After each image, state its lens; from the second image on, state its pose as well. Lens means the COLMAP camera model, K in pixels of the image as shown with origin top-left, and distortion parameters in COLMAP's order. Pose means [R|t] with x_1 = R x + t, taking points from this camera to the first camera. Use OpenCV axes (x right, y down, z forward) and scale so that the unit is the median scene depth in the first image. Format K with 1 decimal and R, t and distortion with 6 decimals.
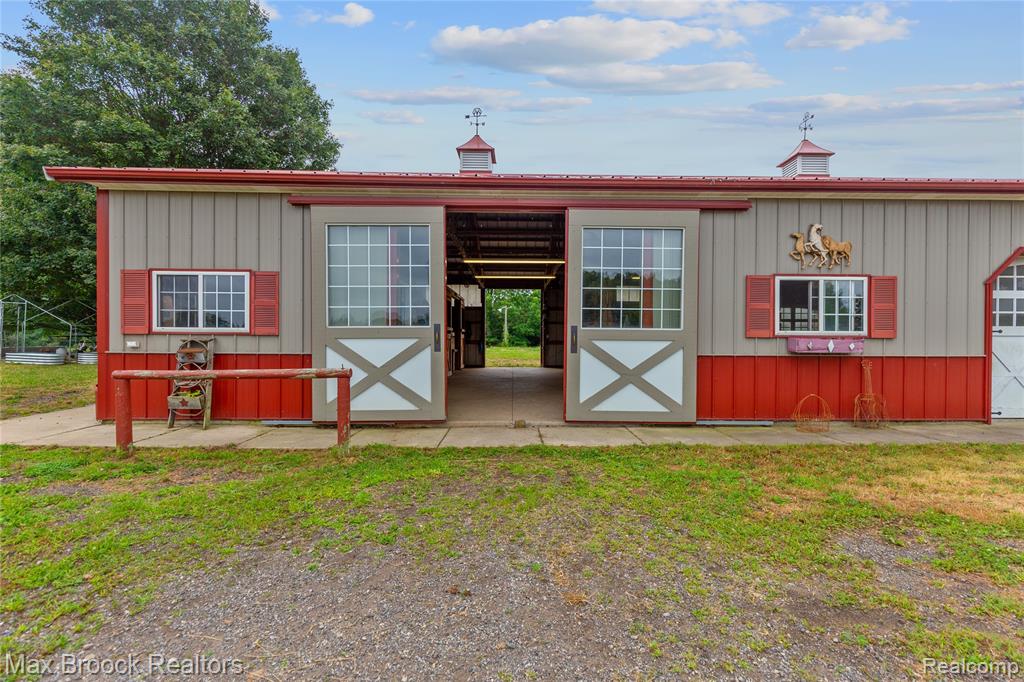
lens RADIAL K [[467.1, 0, 517.3], [0, 467.1, 341.1], [0, 0, 1]] dist [0.007094, -0.000198]
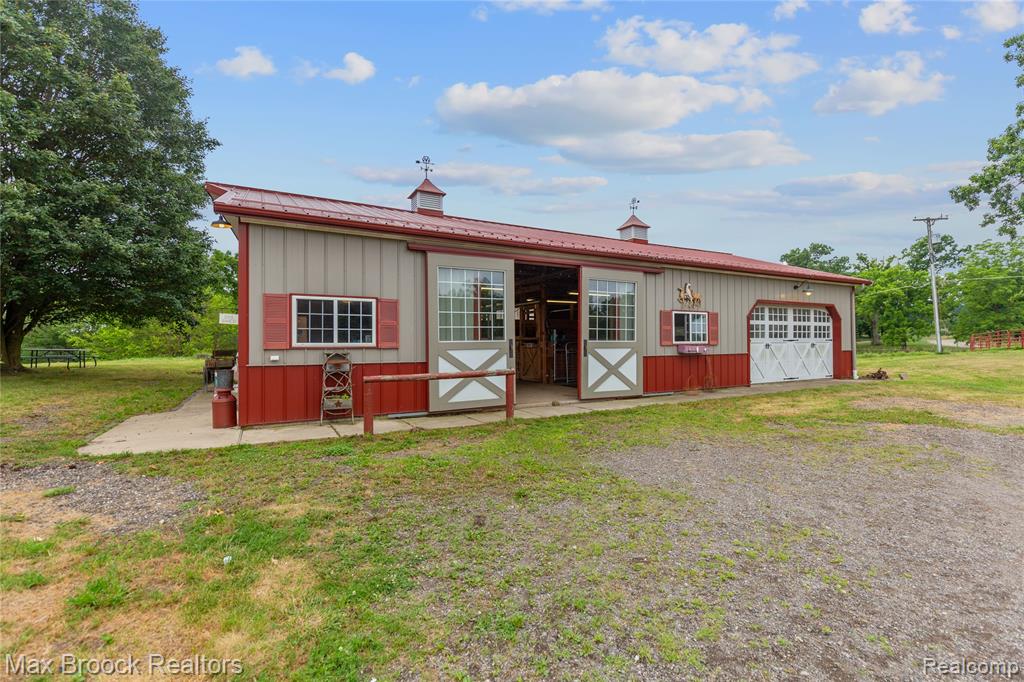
lens RADIAL K [[467.1, 0, 517.3], [0, 467.1, 341.1], [0, 0, 1]] dist [0.007094, -0.000198]
pose [[0.881228, -0.008193, 0.472620, -0.834528], [0.014060, 0.999862, -0.008883, -0.016452], [-0.472481, 0.014473, 0.881222, -0.303059]]
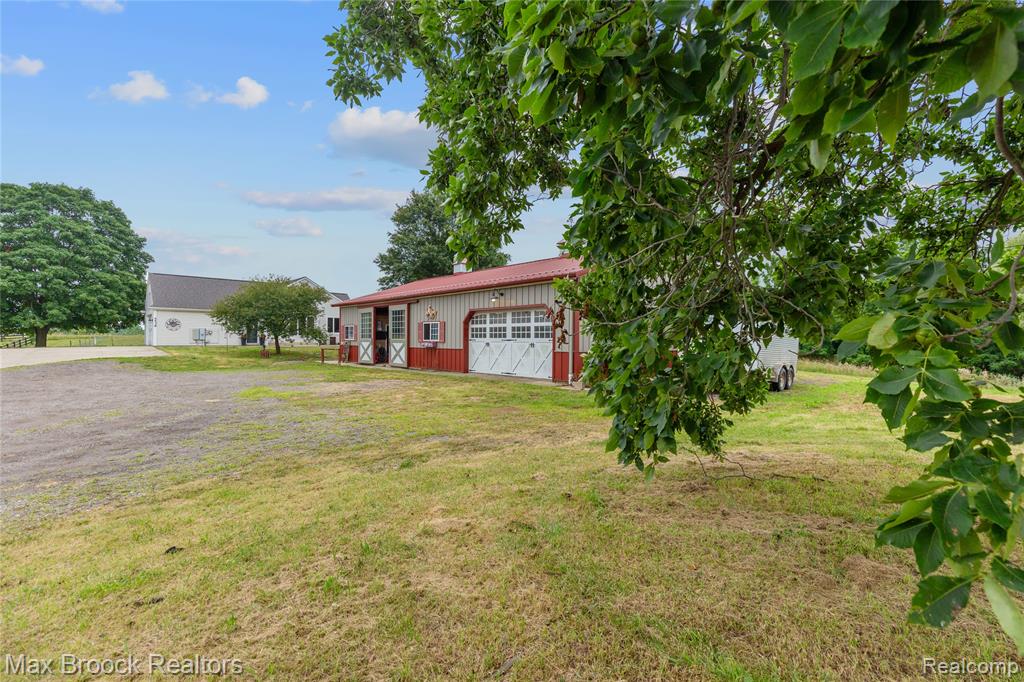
lens RADIAL K [[467.1, 0, 517.3], [0, 467.1, 341.1], [0, 0, 1]] dist [0.007094, -0.000198]
pose [[0.662794, 0.000991, -0.748801, 3.382163], [-0.011549, 0.999894, -0.008898, 0.007167], [0.748713, 0.014545, 0.662735, -0.619765]]
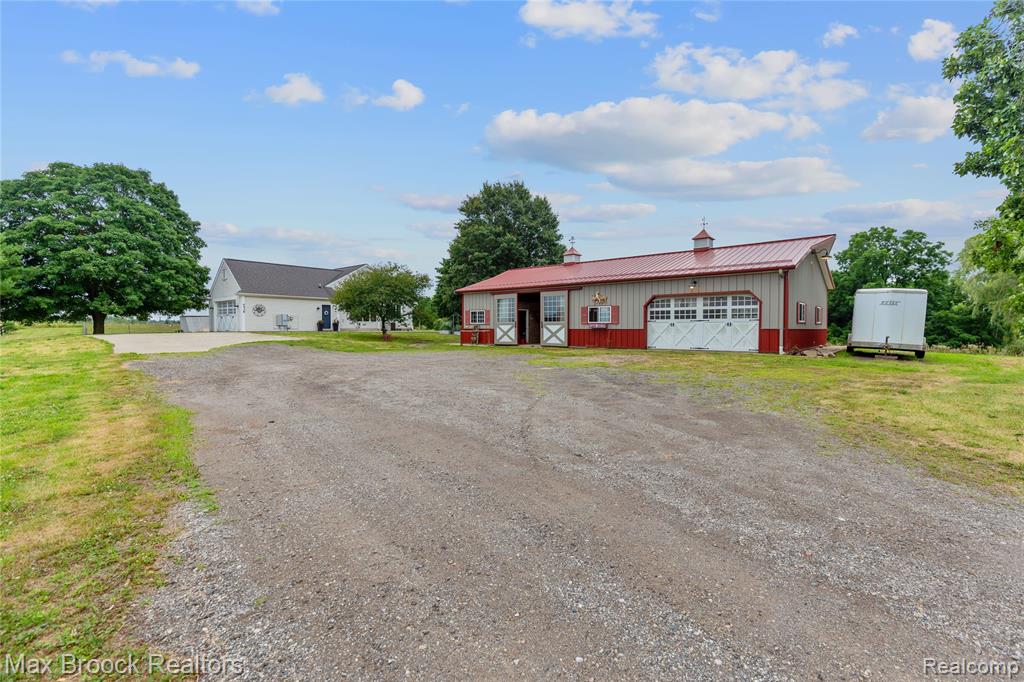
lens RADIAL K [[467.1, 0, 517.3], [0, 467.1, 341.1], [0, 0, 1]] dist [0.007094, -0.000198]
pose [[0.749287, 0.013647, -0.662105, 2.563785], [-0.004444, 0.999869, 0.015580, 0.072302], [0.662230, -0.008731, 0.749249, -2.087421]]
